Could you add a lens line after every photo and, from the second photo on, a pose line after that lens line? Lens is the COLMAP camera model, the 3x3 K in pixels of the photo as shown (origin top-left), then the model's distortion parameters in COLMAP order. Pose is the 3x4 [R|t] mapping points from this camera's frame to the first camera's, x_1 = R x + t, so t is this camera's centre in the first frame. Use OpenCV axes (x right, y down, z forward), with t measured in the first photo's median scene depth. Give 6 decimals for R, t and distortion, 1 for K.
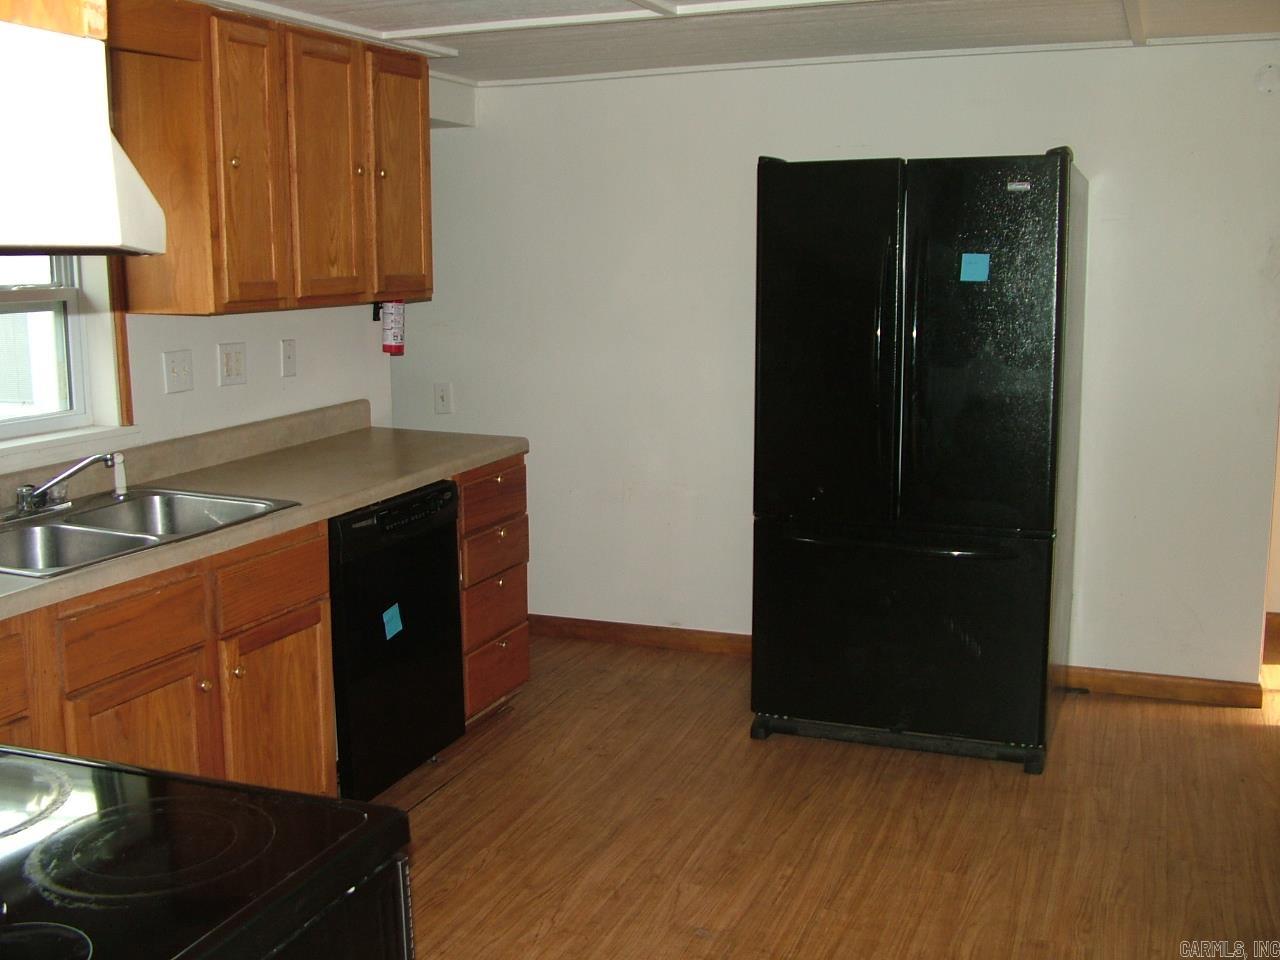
lens RADIAL K [[1290.0, 0, 640.0], [0, 1290.0, 480.0], [0, 0, 1]] dist [-0.099759, -0.001037]
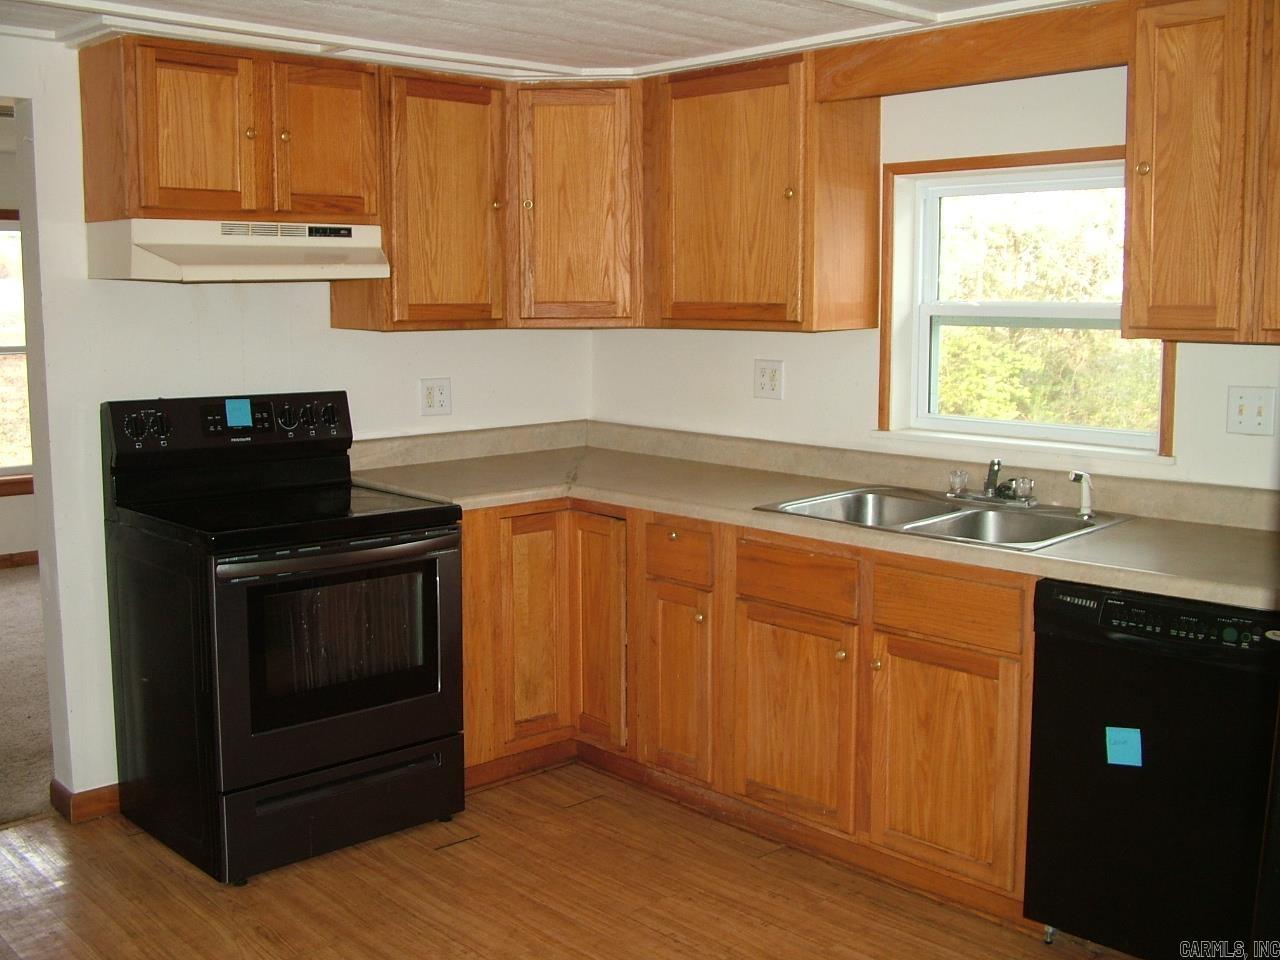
lens RADIAL K [[1396.7, 0, 640.0], [0, 1396.7, 480.0], [0, 0, 1]] dist [0.005713, 0.001249]
pose [[-0.444226, 0.128954, -0.886586, 0.755055], [-0.131315, 0.969528, 0.206814, -0.206943], [0.886239, 0.208294, -0.413756, 1.190400]]
